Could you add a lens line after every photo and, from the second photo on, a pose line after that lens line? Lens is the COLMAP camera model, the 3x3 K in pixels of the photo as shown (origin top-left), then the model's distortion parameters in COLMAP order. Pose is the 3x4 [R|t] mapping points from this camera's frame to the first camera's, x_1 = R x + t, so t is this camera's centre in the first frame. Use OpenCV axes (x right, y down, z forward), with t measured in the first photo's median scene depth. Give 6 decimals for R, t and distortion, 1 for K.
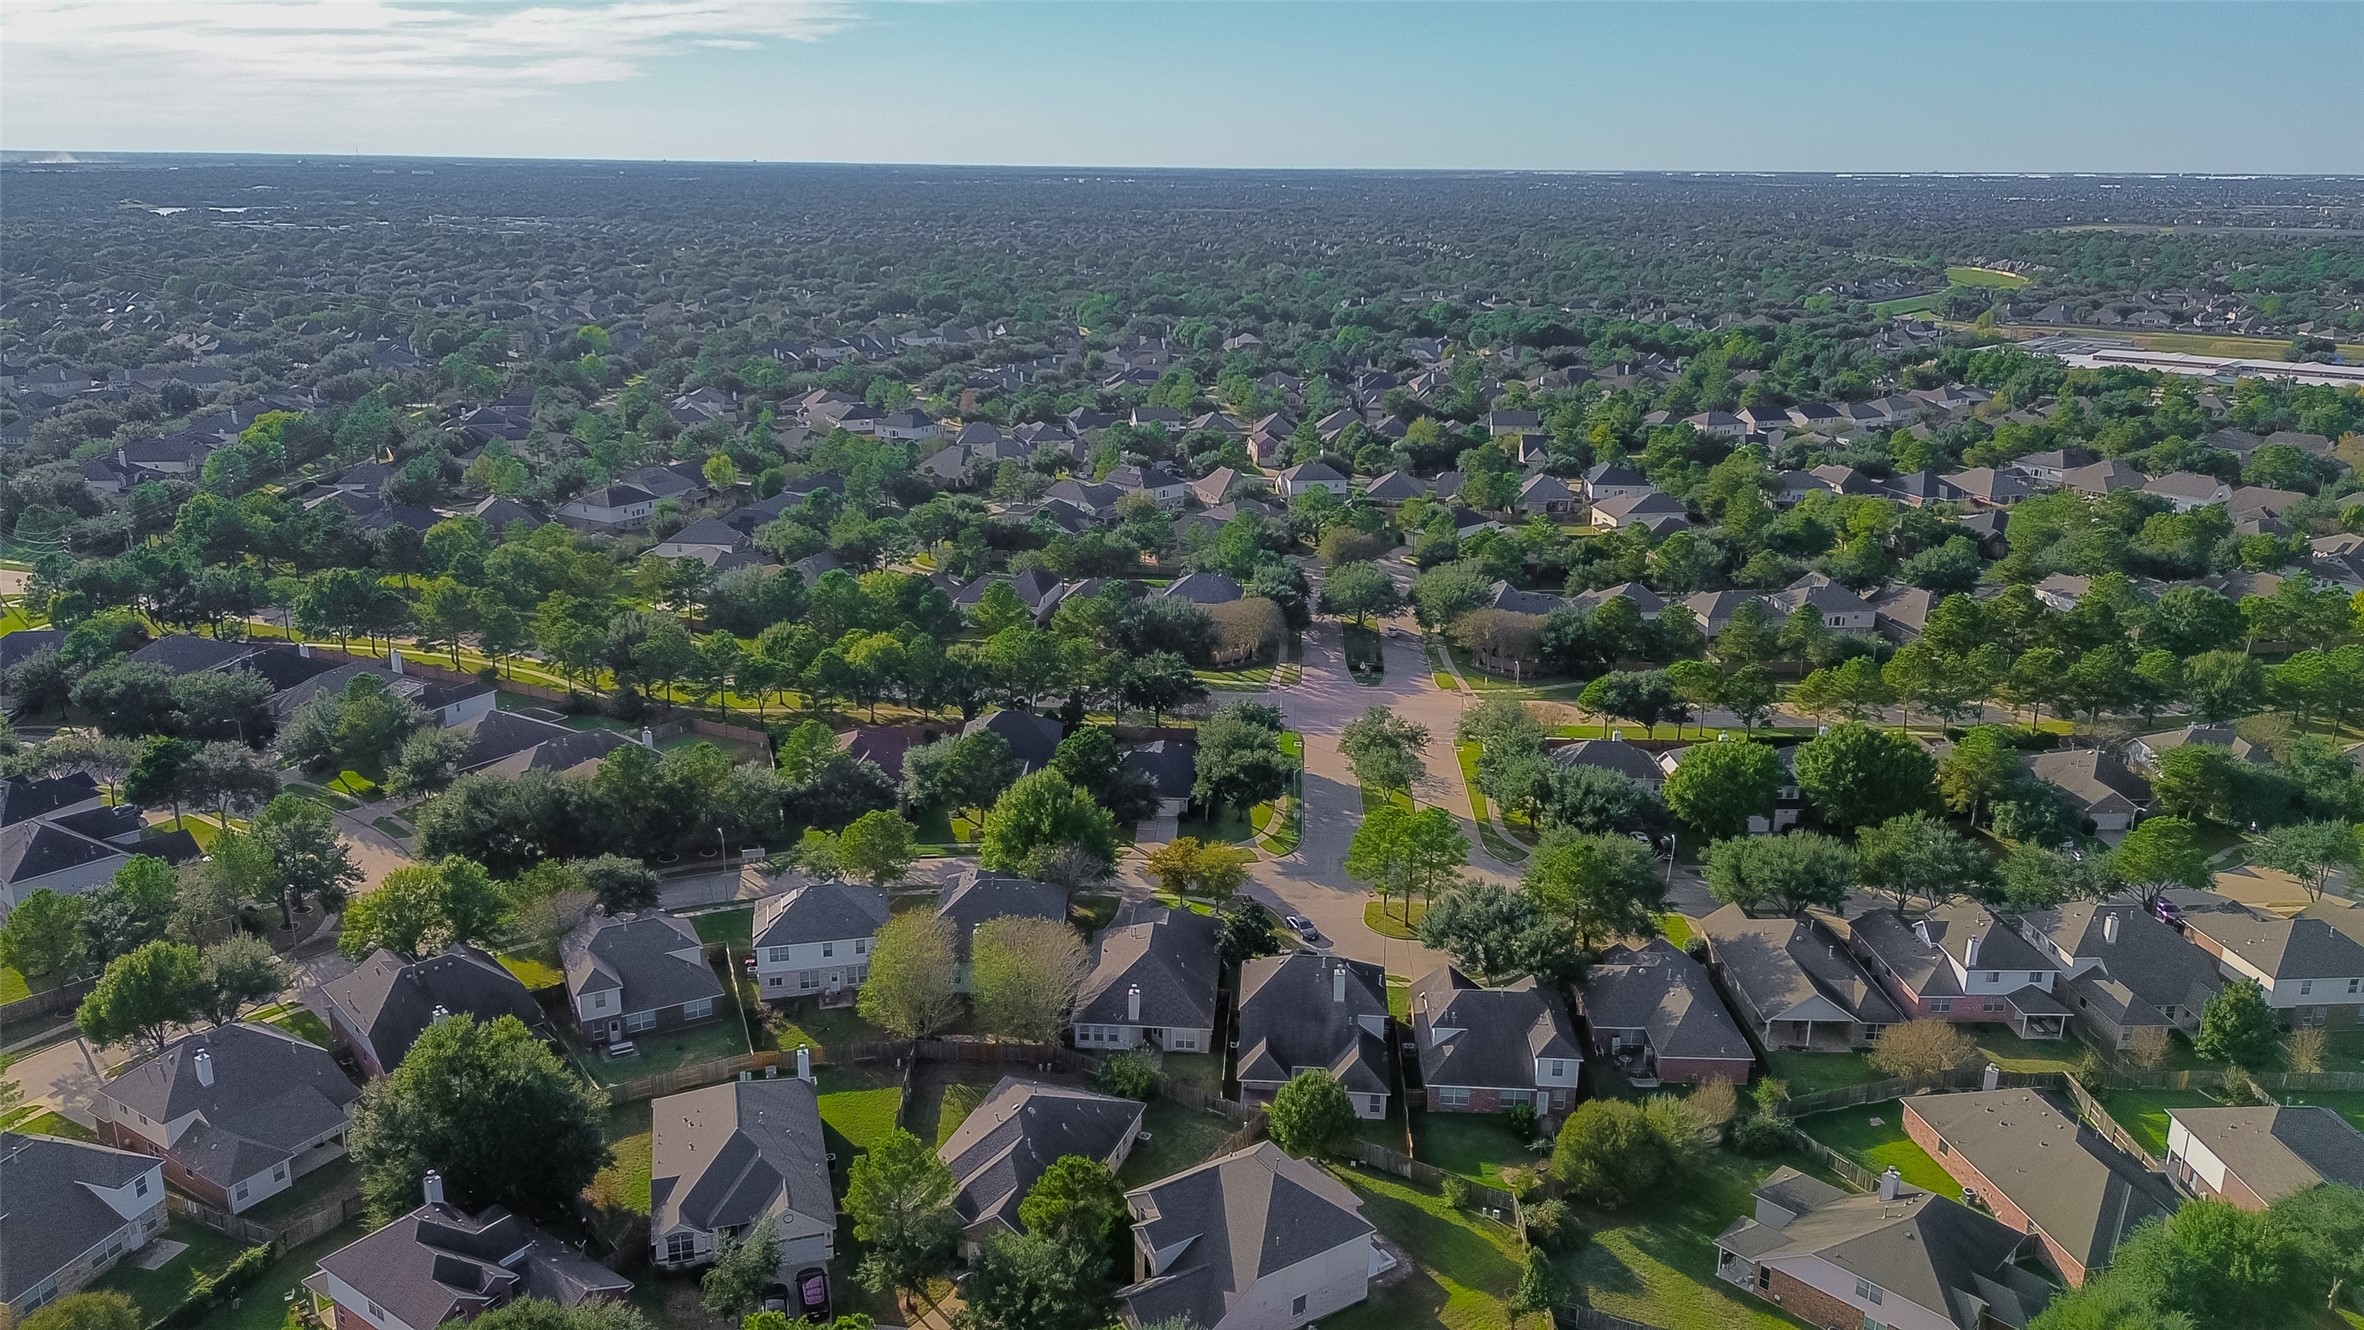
lens RADIAL K [[1753.1, 0, 1183.3], [0, 1753.1, 661.9], [0, 0, 1]] dist [0.066285, 0.001488]
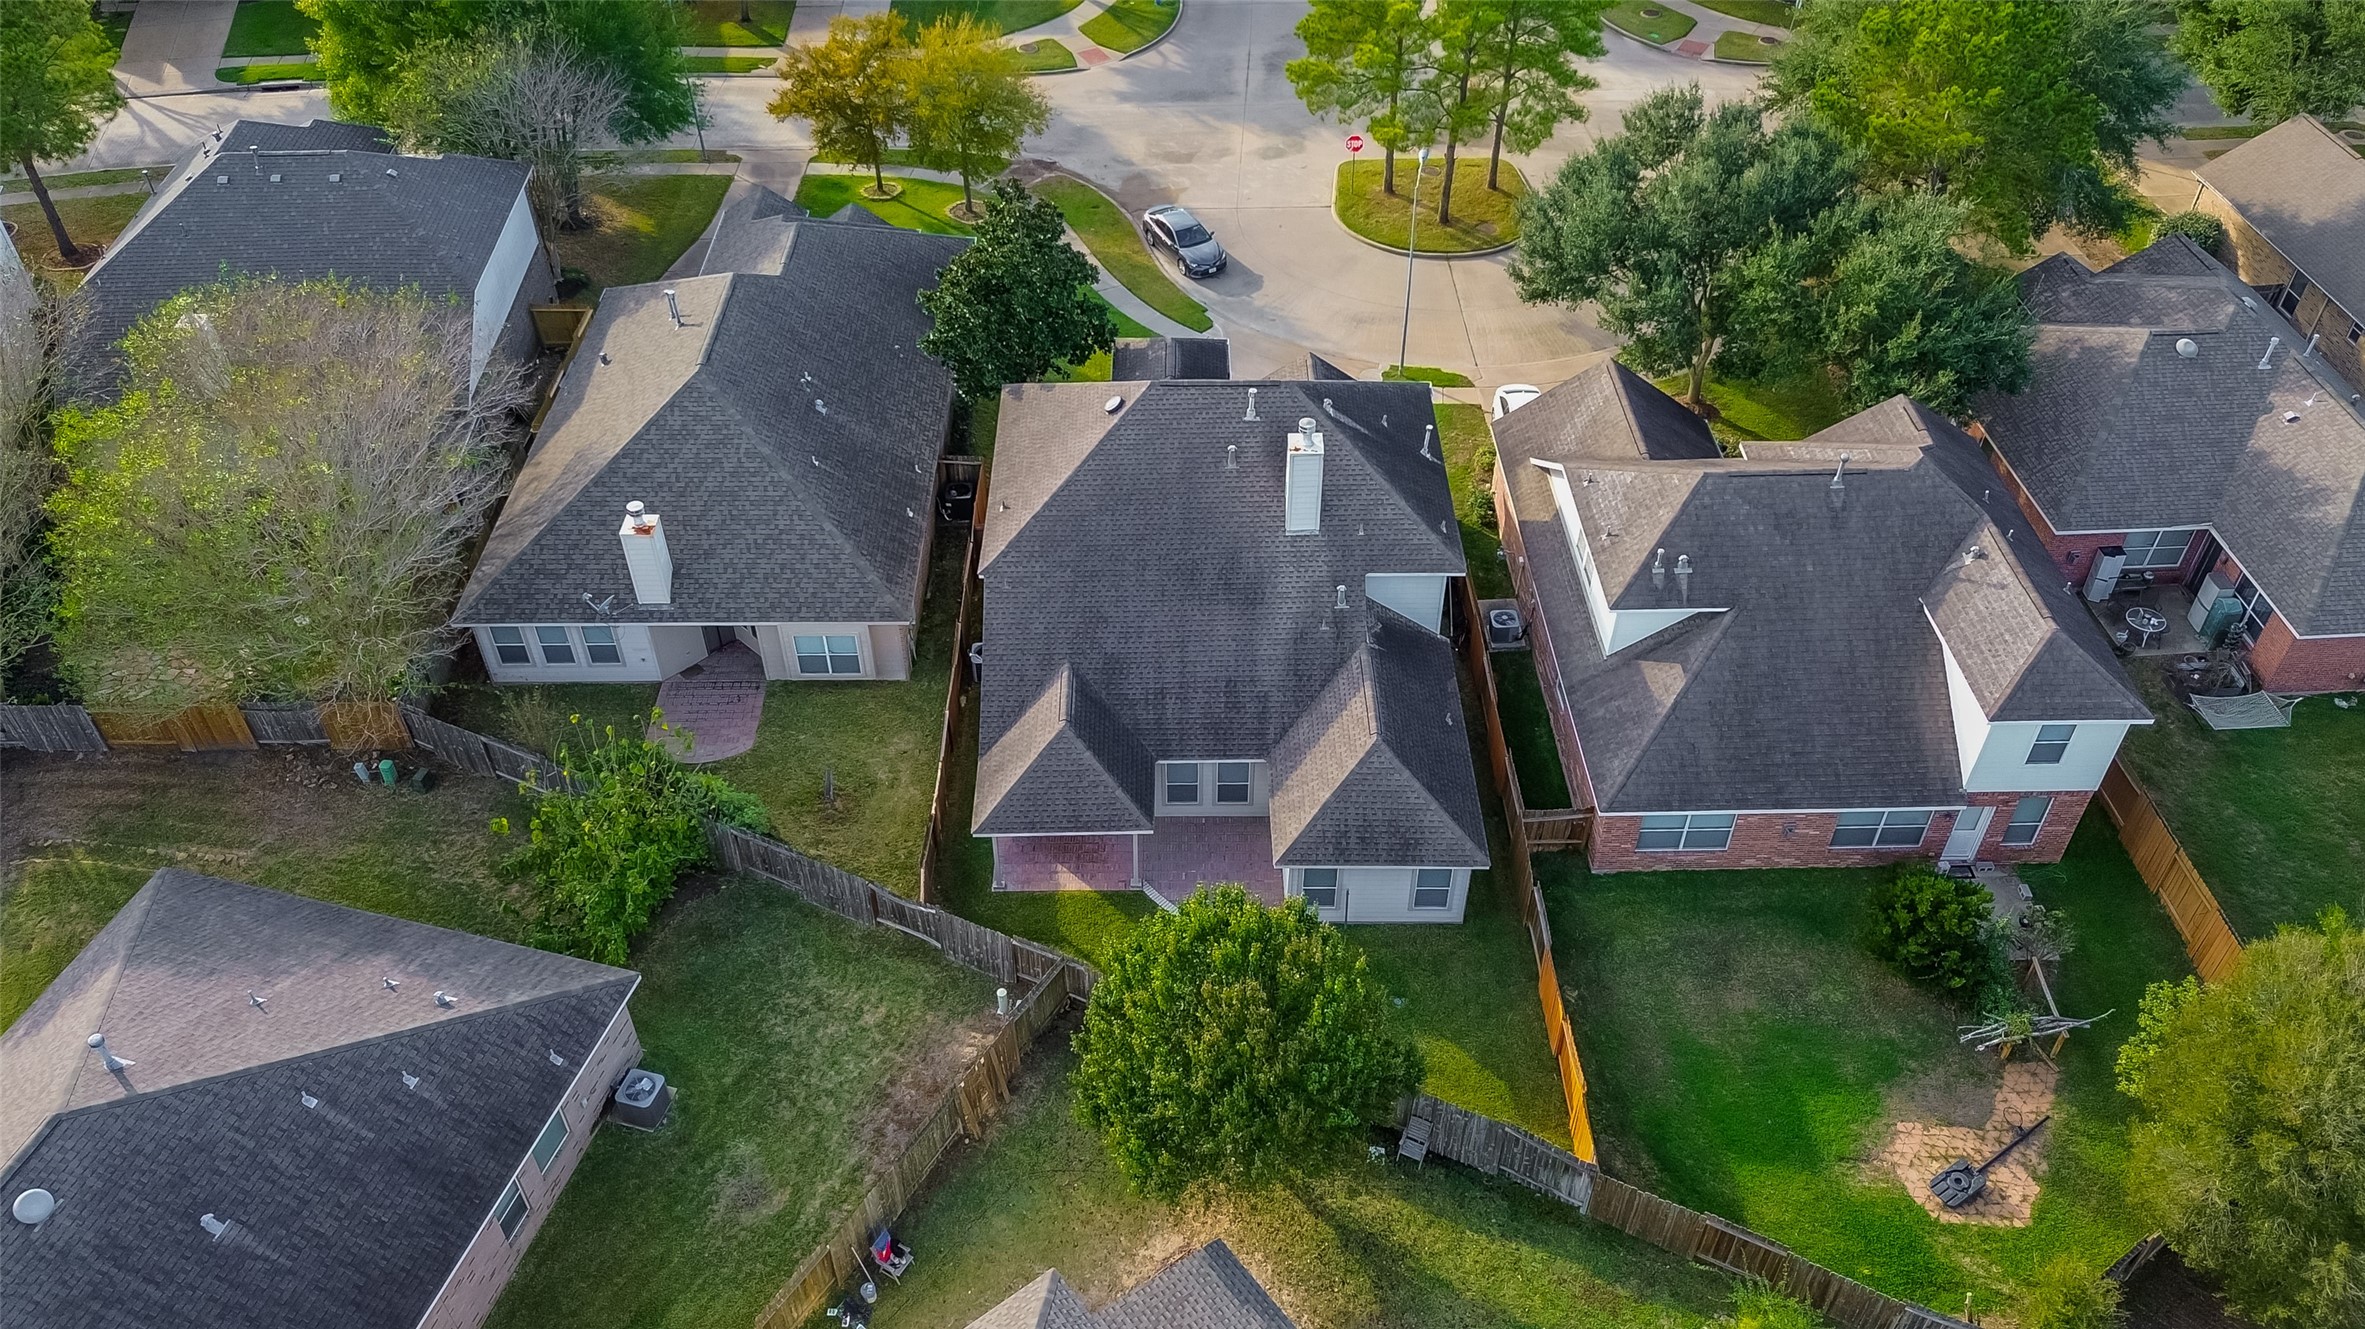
lens RADIAL K [[1753.8, 0, 1180.2], [0, 1753.8, 658.6], [0, 0, 1]] dist [0.066285, 0.001488]
pose [[0.997284, -0.057303, 0.046281, 0.050819], [0.032811, 0.908139, 0.417382, 0.083121], [-0.065946, -0.414729, 0.907552, 0.701251]]
